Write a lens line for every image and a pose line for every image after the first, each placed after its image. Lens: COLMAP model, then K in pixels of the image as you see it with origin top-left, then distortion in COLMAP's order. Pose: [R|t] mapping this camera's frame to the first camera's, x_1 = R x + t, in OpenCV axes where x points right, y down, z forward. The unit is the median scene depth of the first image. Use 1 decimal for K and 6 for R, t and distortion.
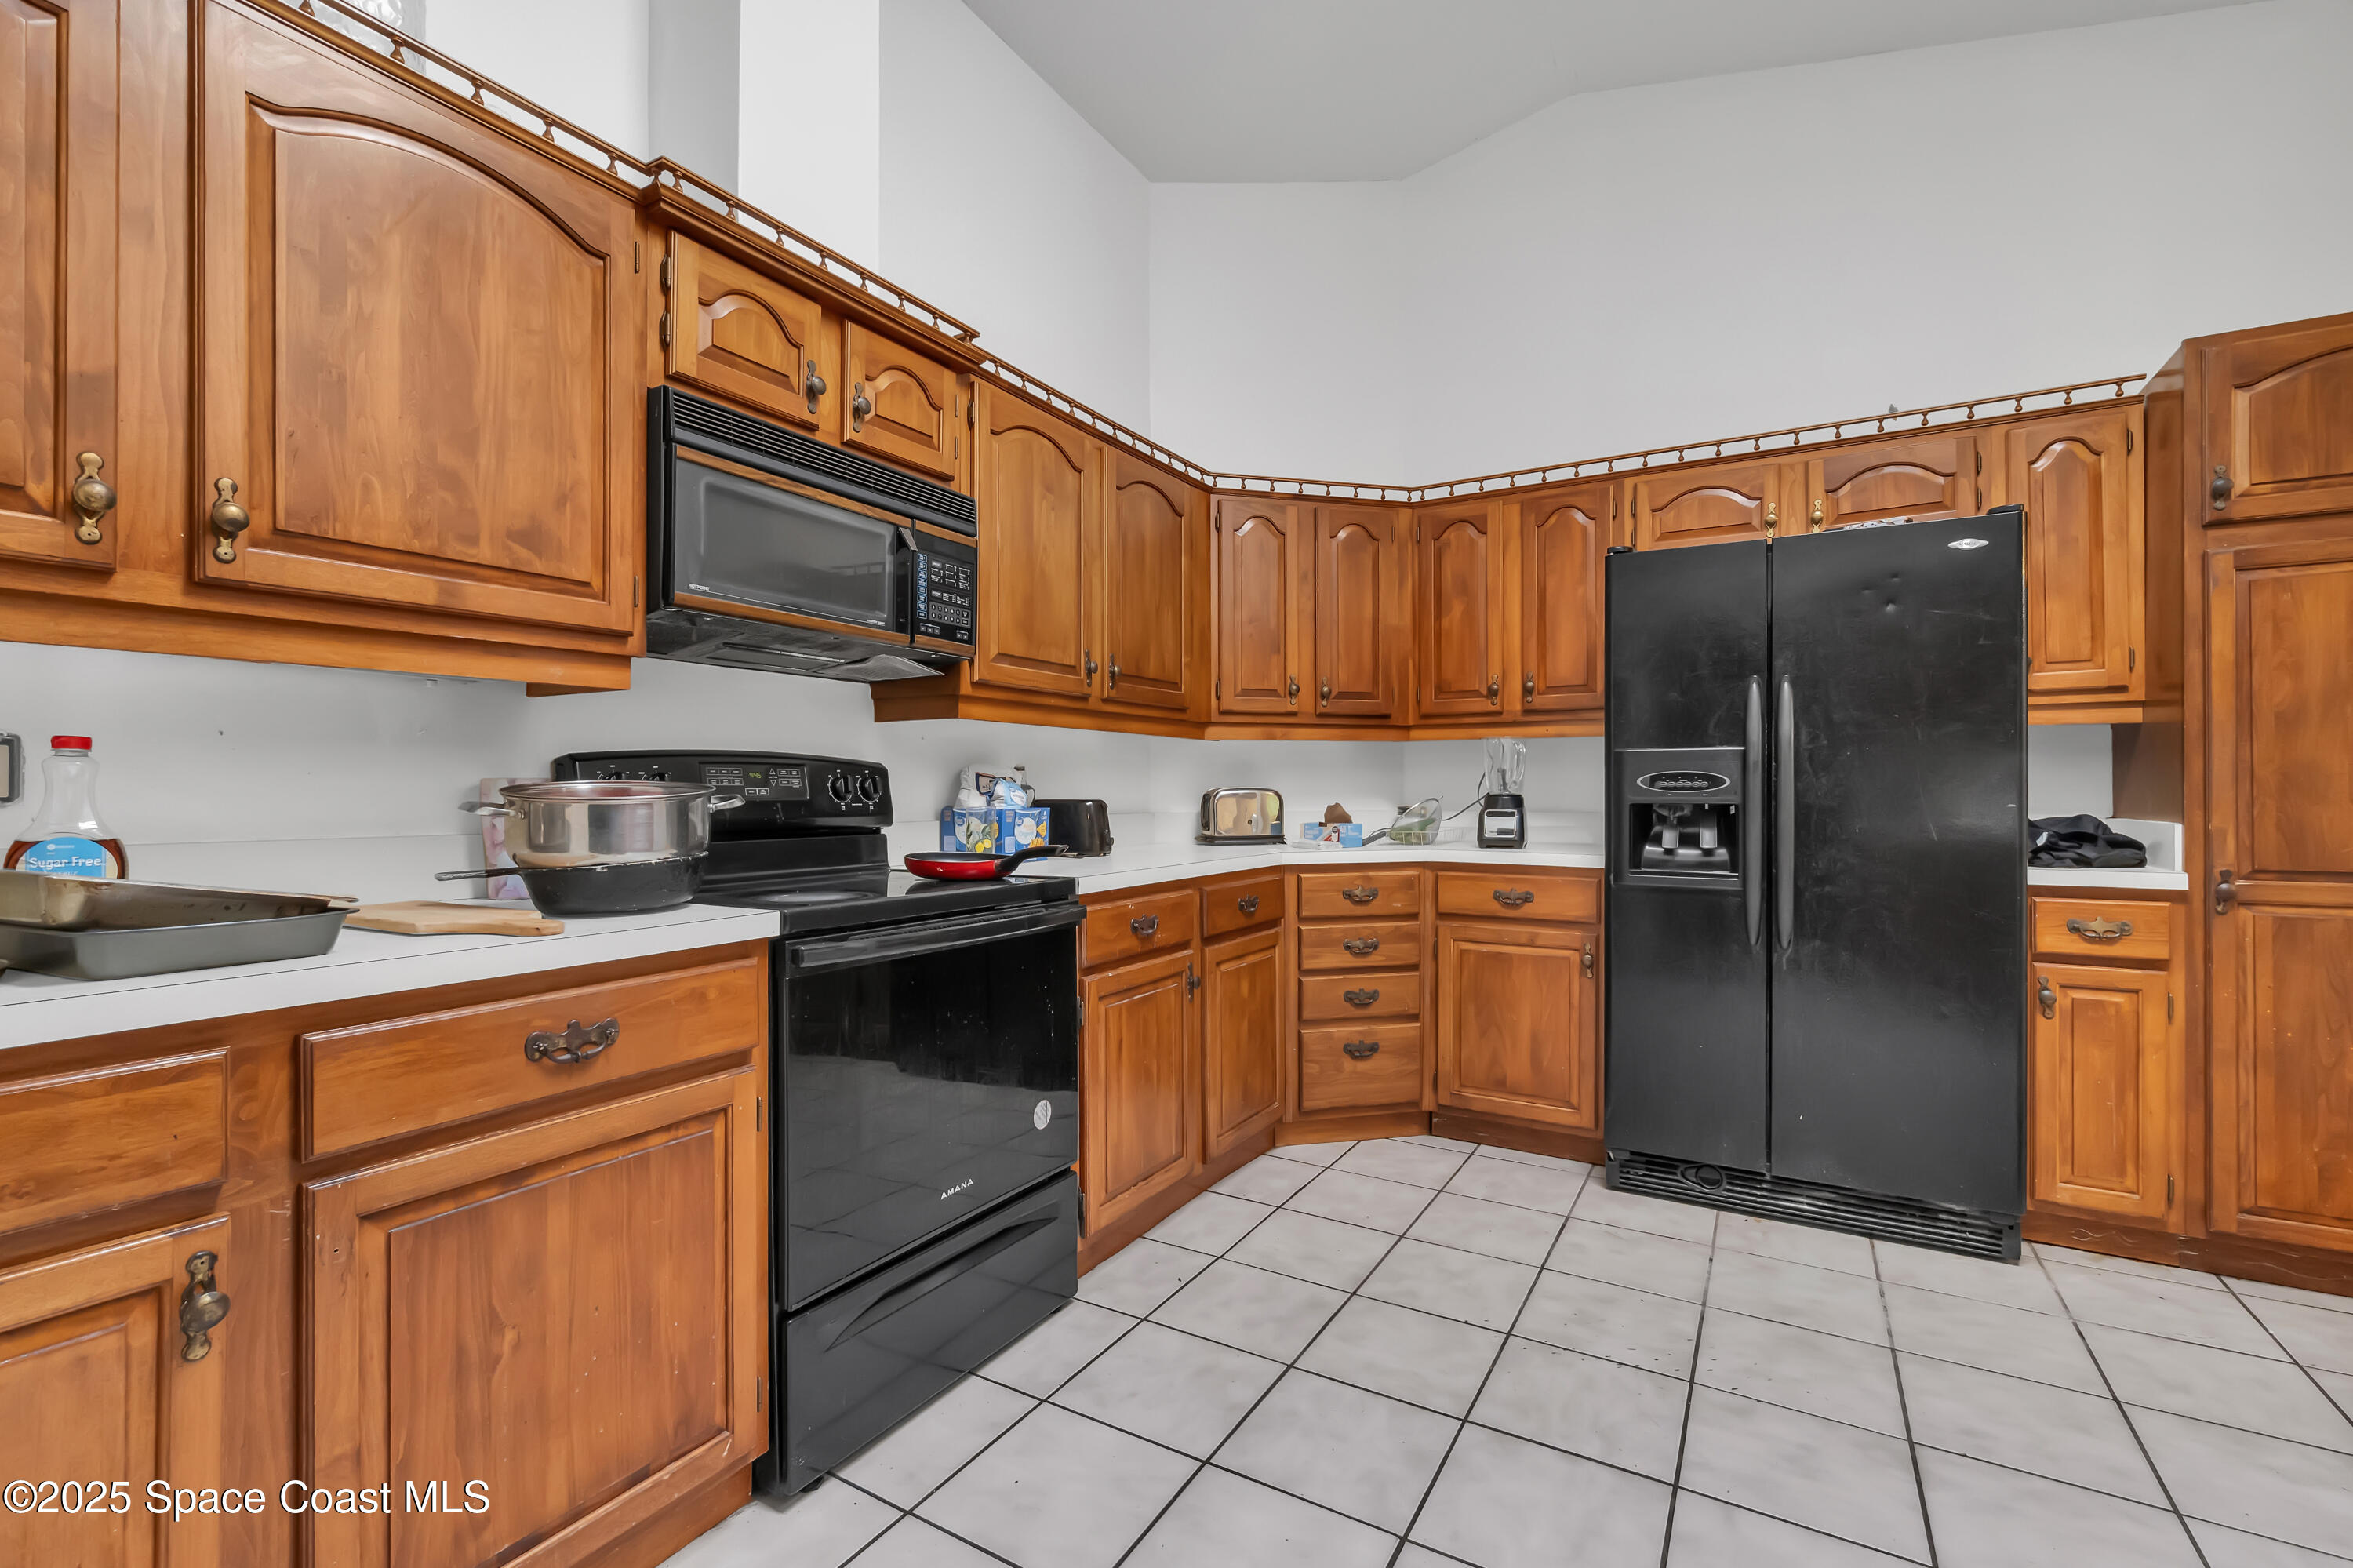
lens RADIAL K [[1013.4, 0, 1183.3], [0, 1013.4, 781.3], [0, 0, 1]] dist [-0.003196, 0.000692]
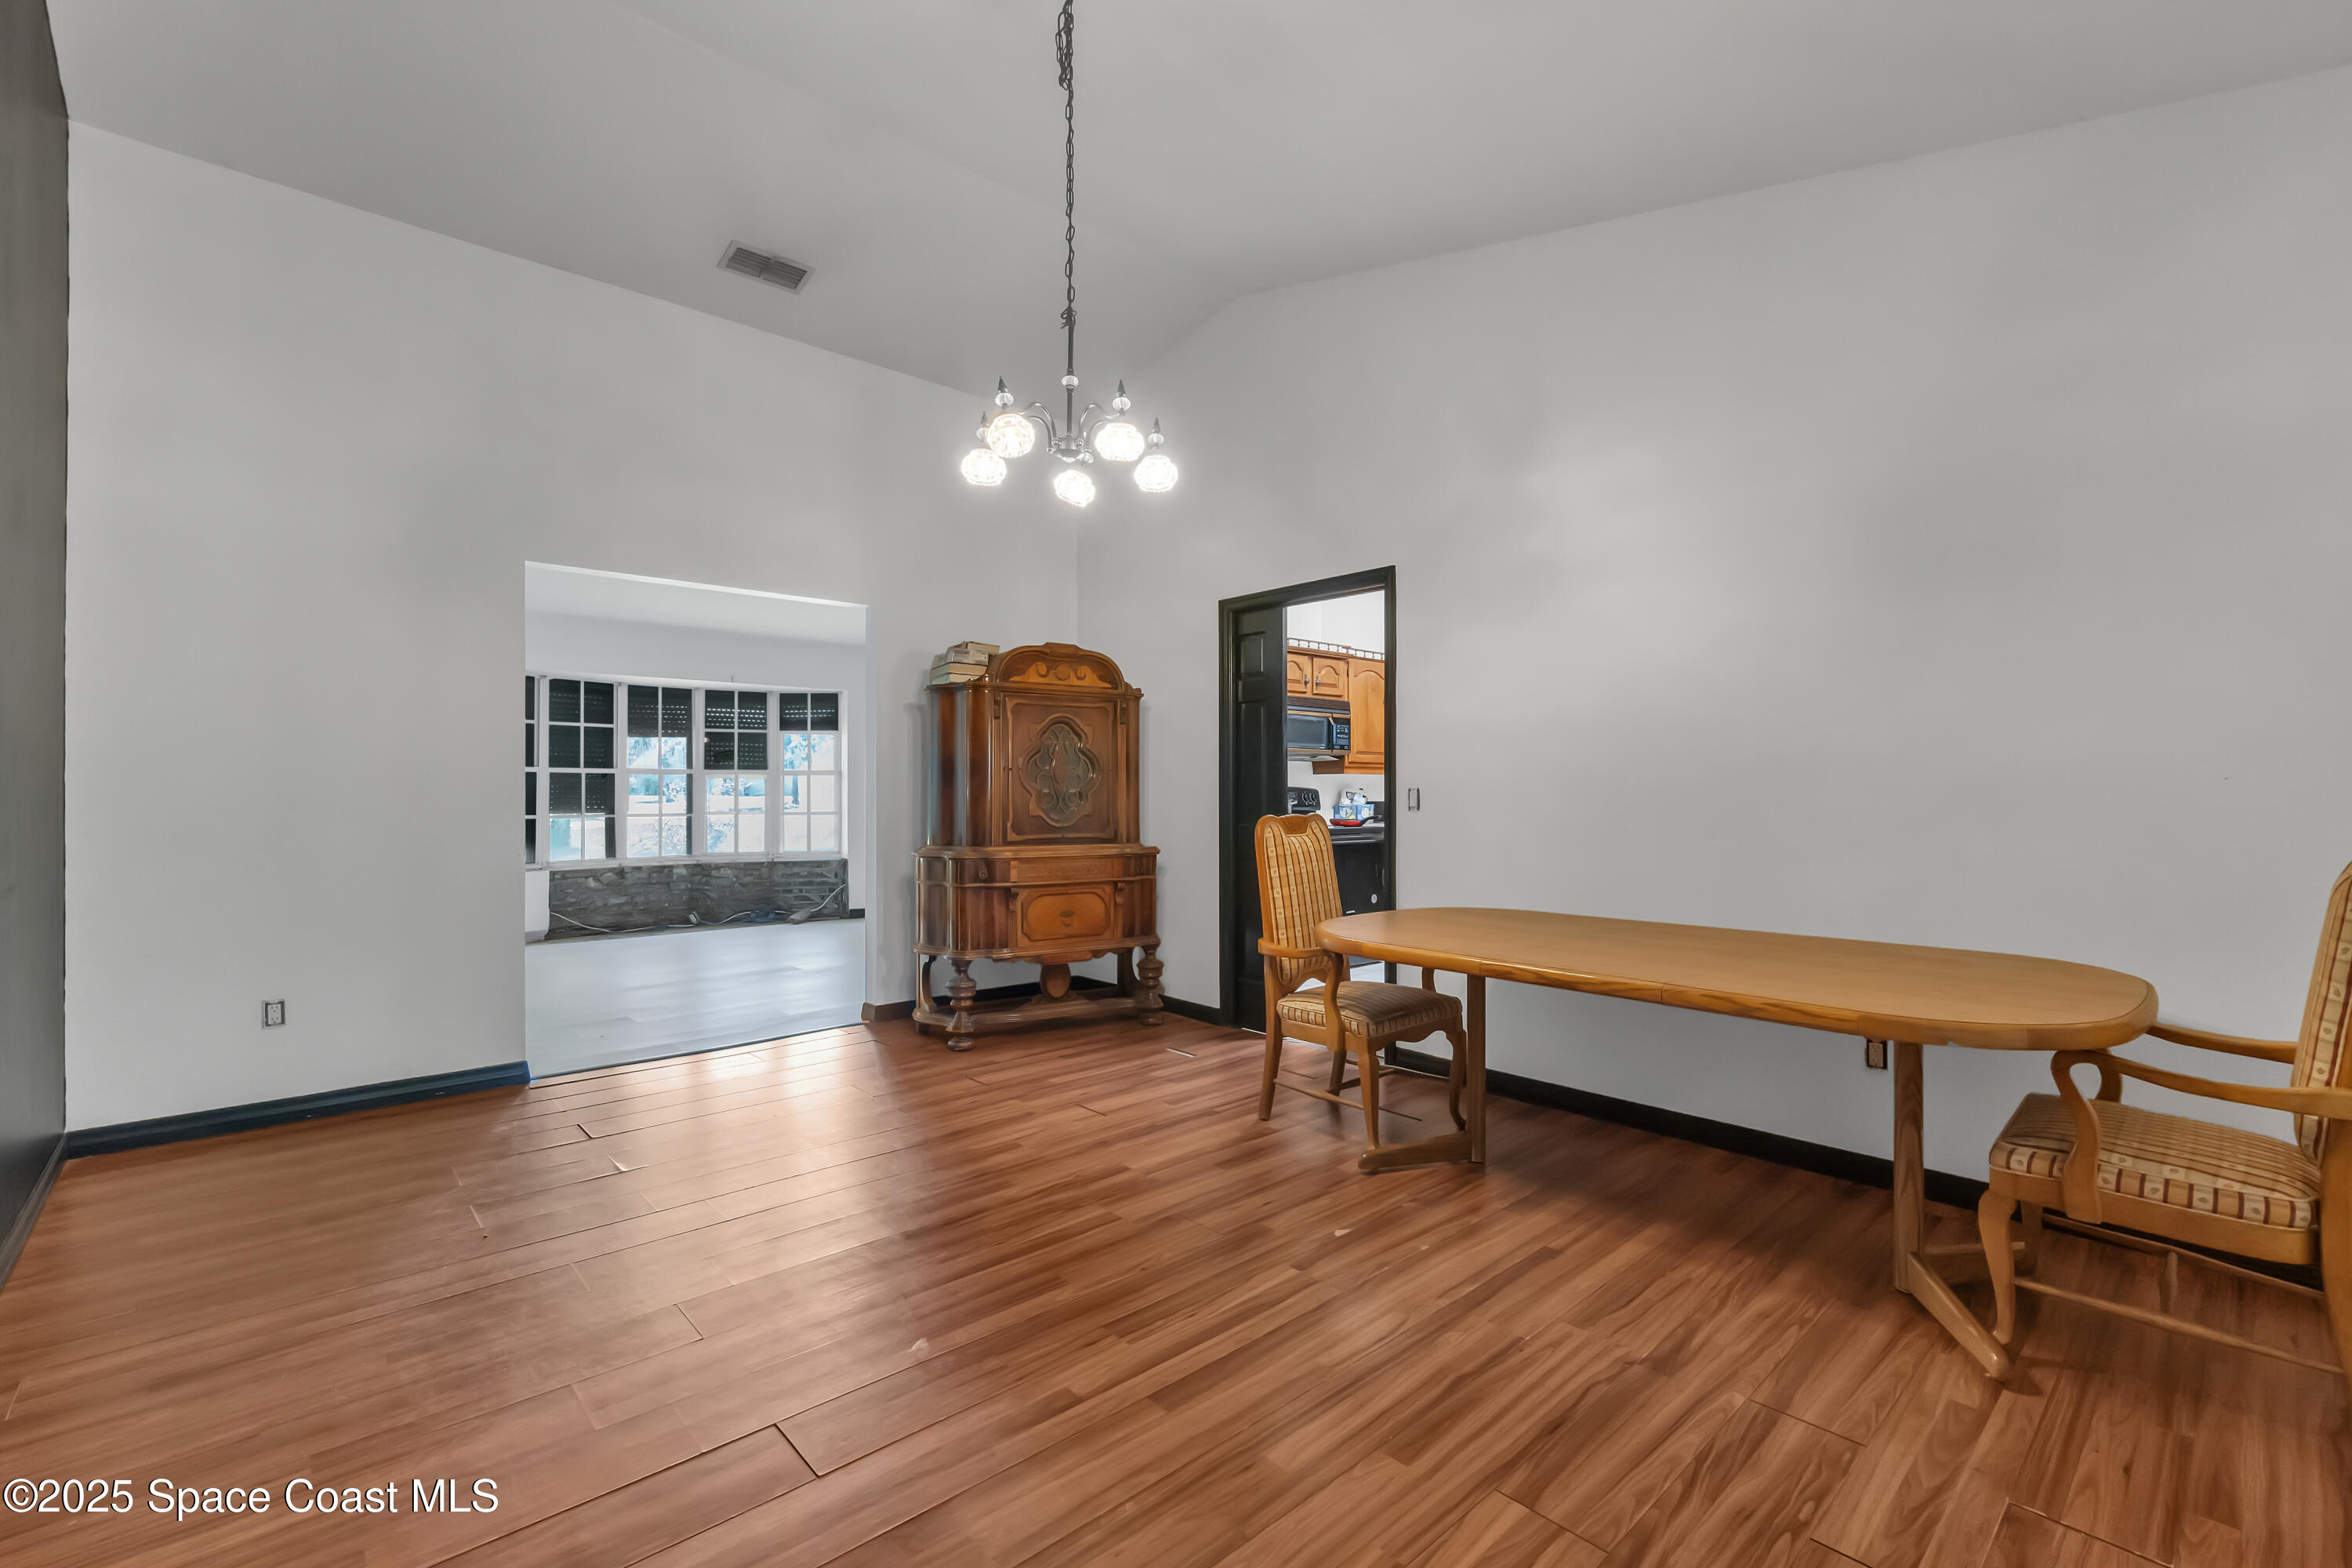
lens RADIAL K [[1012.9, 0, 1172.1], [0, 1012.9, 783.6], [0, 0, 1]] dist [-0.003196, 0.000692]
pose [[0.957985, -0.010235, -0.286636, 0.151679], [0.012224, 0.999912, 0.005149, -0.057787], [0.286558, -0.008437, 0.958026, -2.056570]]
